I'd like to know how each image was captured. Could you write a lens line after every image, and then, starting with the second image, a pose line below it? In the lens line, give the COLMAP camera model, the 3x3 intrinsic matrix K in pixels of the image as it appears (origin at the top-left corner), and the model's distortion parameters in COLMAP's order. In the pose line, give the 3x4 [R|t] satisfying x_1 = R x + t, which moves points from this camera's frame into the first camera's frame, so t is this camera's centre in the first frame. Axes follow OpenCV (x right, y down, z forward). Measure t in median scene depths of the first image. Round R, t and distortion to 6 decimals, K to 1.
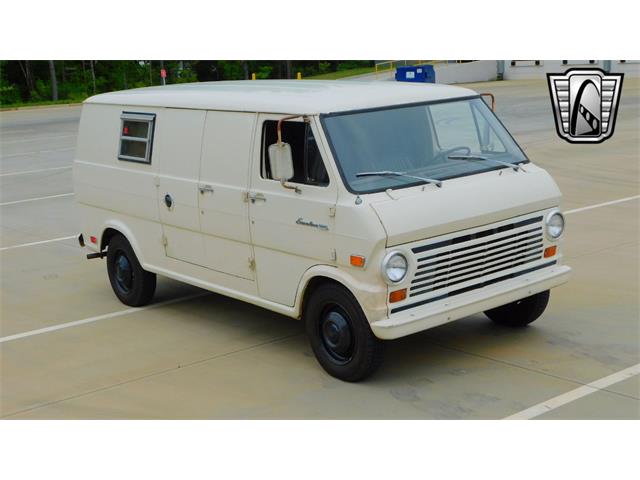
lens RADIAL K [[960.4, 0, 320.0], [0, 960.4, 240.0], [0, 0, 1]] dist [0.006190, 0.063564]
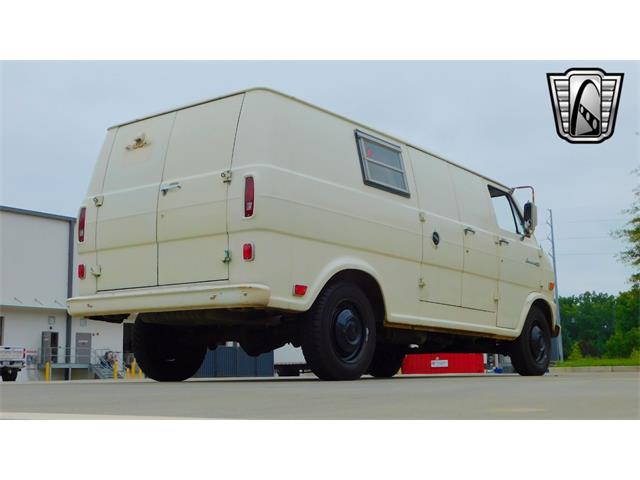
lens RADIAL K [[846.3, 0, 328.6], [0, 846.3, 240.4], [0, 0, 1]] dist [0.012503, 0.077999]
pose [[-0.236292, 0.209893, 0.948742, -1.077449], [0.208998, 0.964517, -0.161330, 0.086833], [-0.948939, 0.160165, -0.271775, 1.536287]]
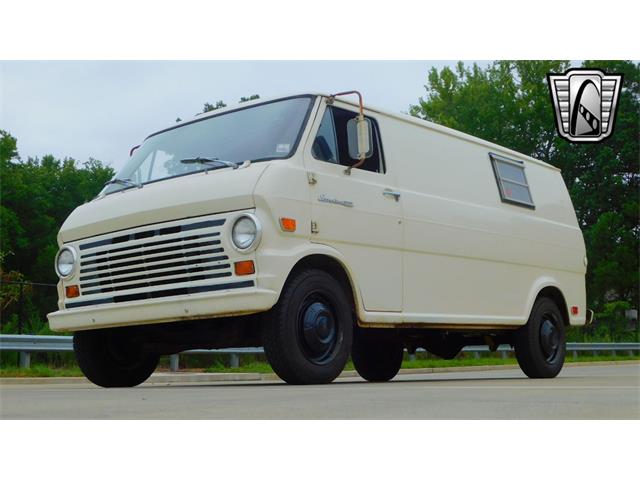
lens RADIAL K [[960.4, 0, 320.0], [0, 960.4, 240.0], [0, 0, 1]] dist [0.006190, 0.063564]
pose [[0.211797, -0.087200, -0.973416, 1.037349], [-0.176397, 0.976243, -0.125834, 0.078762], [0.961263, 0.198359, 0.191383, 0.950936]]
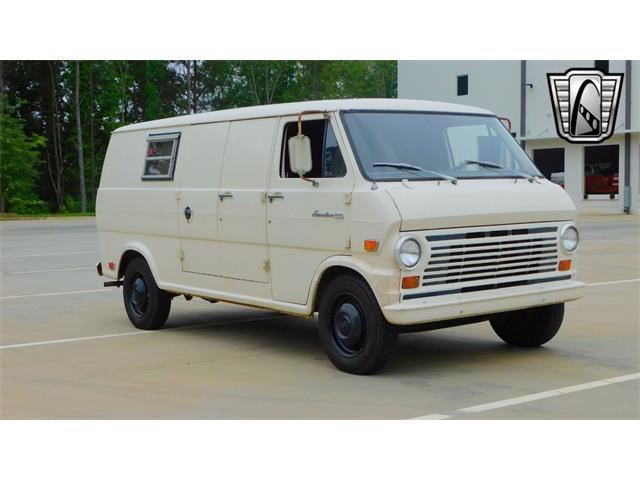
lens RADIAL K [[960.4, 0, 320.0], [0, 960.4, 240.0], [0, 0, 1]] dist [0.006190, 0.063564]
pose [[0.998946, 0.039193, -0.023911, 0.008196], [-0.042231, 0.988727, -0.143648, 0.147132], [0.018011, 0.144507, 0.989340, 0.001577]]
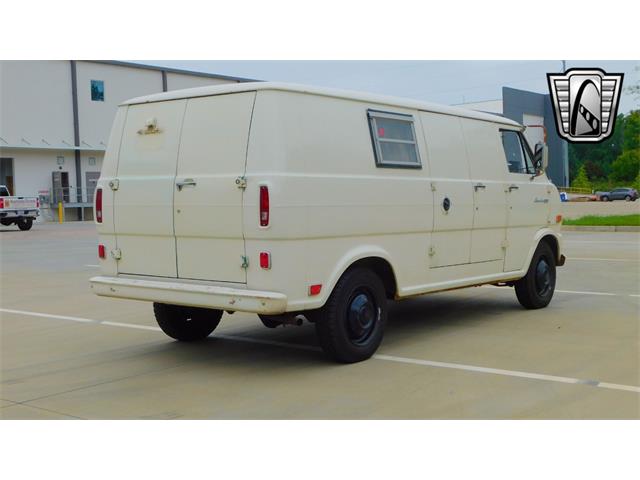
lens RADIAL K [[846.3, 0, 328.6], [0, 846.3, 240.4], [0, 0, 1]] dist [0.012503, 0.077999]
pose [[-0.227509, 0.006990, 0.973751, -1.114647], [0.219158, 0.974687, 0.044208, -0.079712], [-0.948794, 0.223462, -0.223282, 1.515001]]
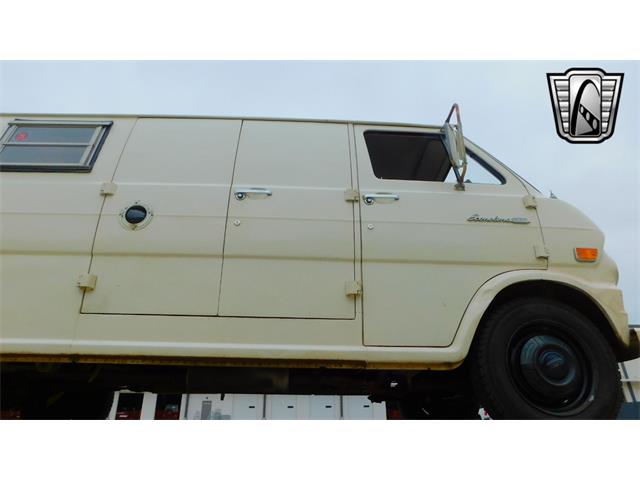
lens RADIAL K [[421.9, 0, 320.0], [0, 421.9, 240.0], [0, 0, 1]] dist [-0.074034, 0.056500]
pose [[0.598311, 0.378010, 0.706493, -0.310905], [0.132840, 0.822726, -0.552699, 0.156655], [-0.790176, 0.424536, 0.442031, 0.918575]]
